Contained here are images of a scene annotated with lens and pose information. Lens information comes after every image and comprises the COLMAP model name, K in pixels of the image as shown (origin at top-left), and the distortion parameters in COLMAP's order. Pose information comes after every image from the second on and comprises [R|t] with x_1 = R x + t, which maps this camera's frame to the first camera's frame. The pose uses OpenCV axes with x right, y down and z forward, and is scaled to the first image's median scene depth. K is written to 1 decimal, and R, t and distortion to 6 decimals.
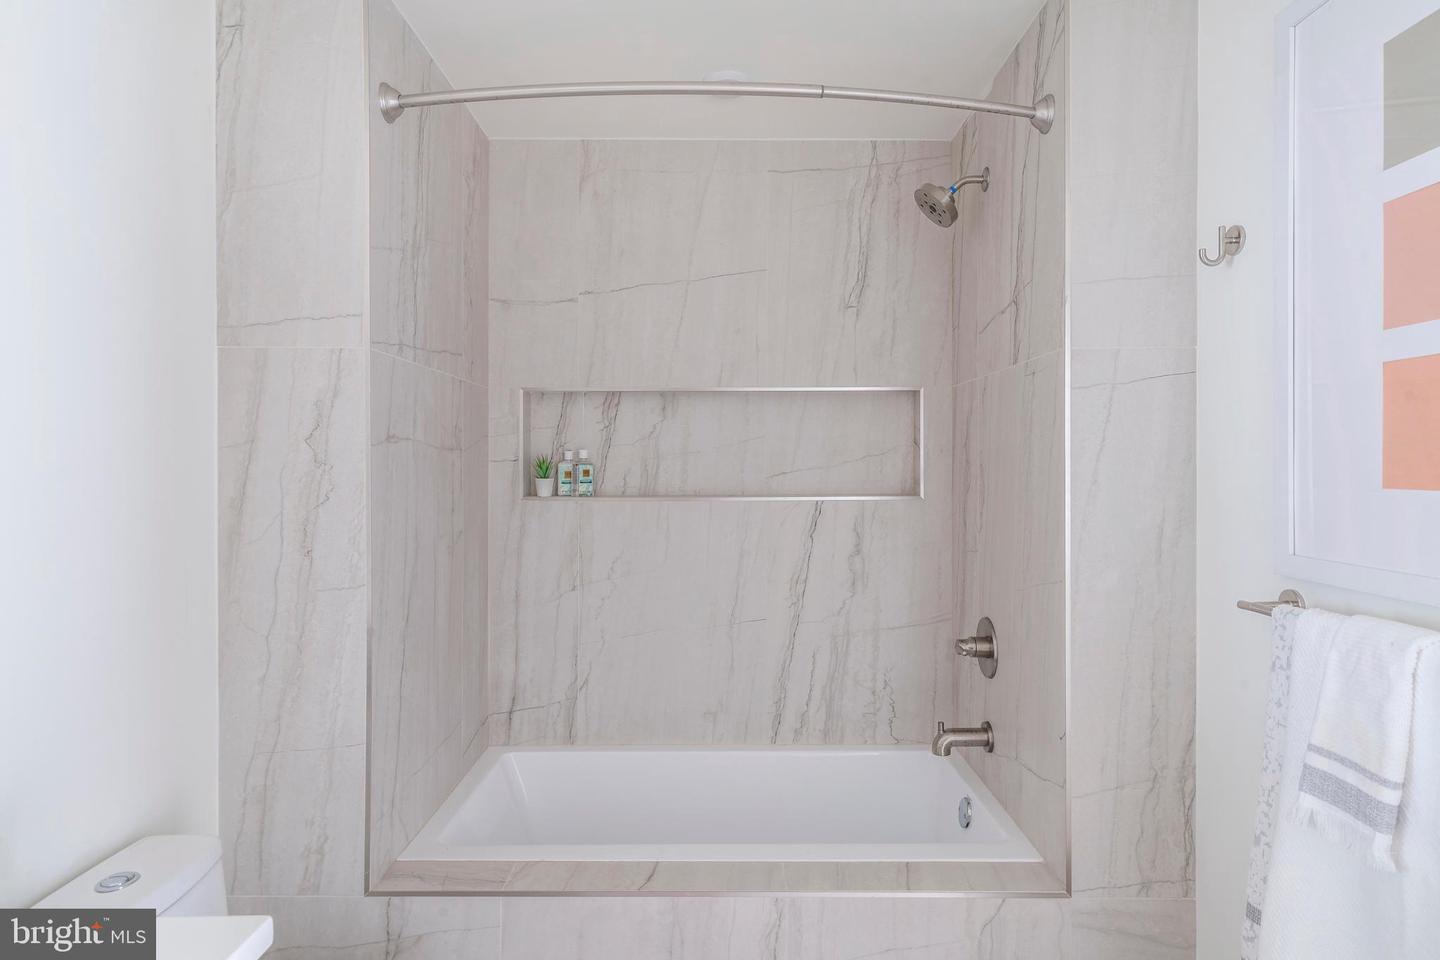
lens RADIAL K [[796.2, 0, 721.7], [0, 796.2, 446.3], [0, 0, 1]] dist [0.003253, -0.000074]
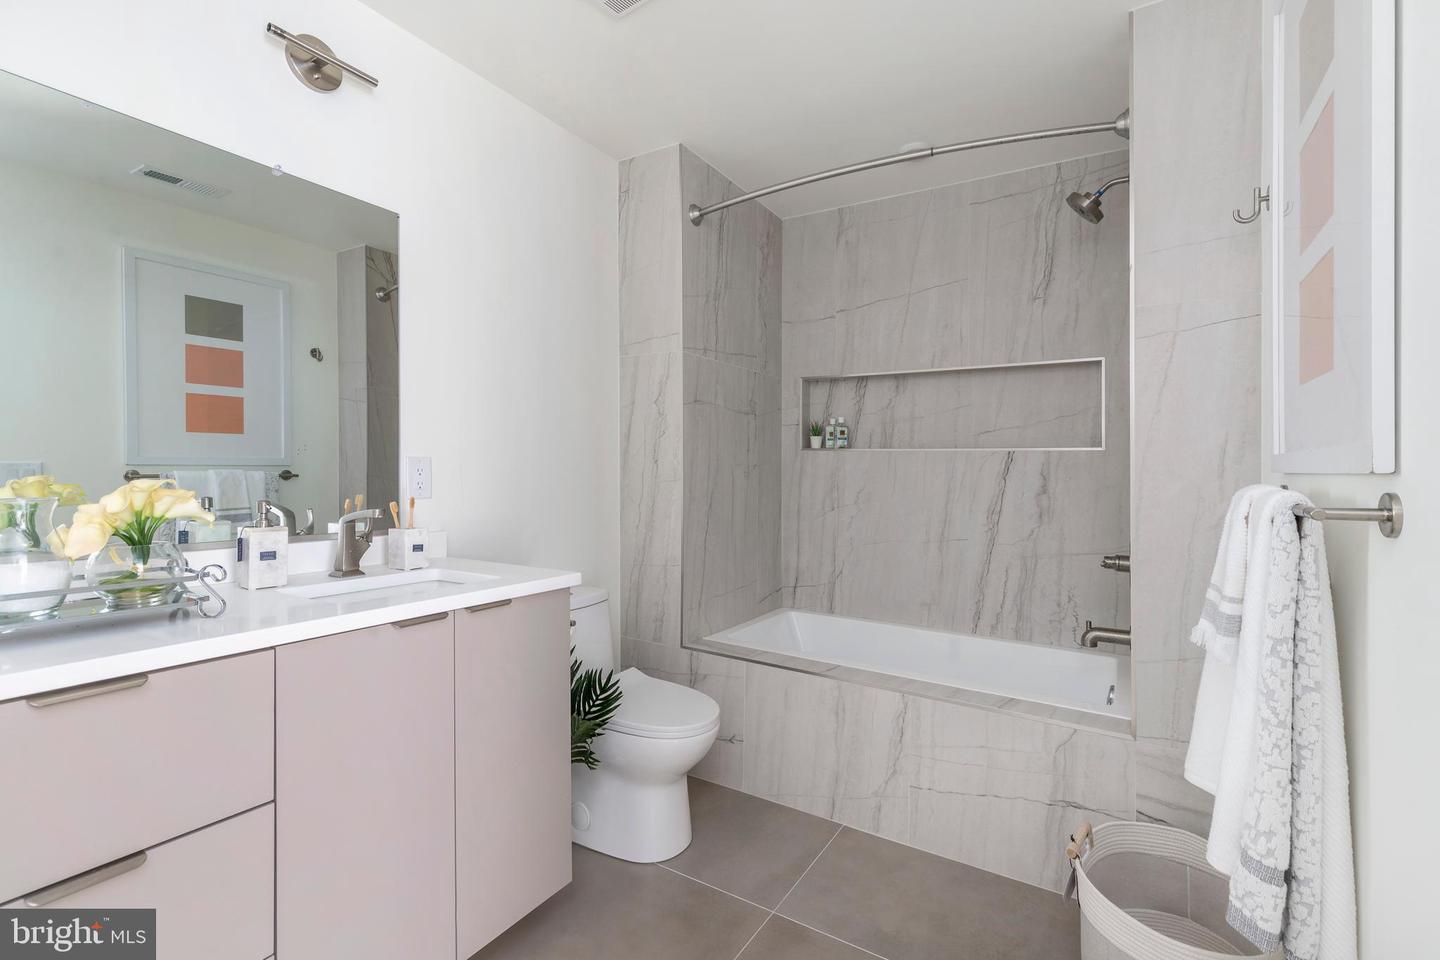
lens RADIAL K [[653.0, 0, 719.1], [0, 653.0, 463.0], [0, 0, 1]] dist [-0.000625, -0.000267]
pose [[0.846237, 0.010332, -0.532706, 0.289232], [-0.004403, 0.999913, 0.012400, 0.077452], [0.532788, -0.008148, 0.846210, -0.156050]]
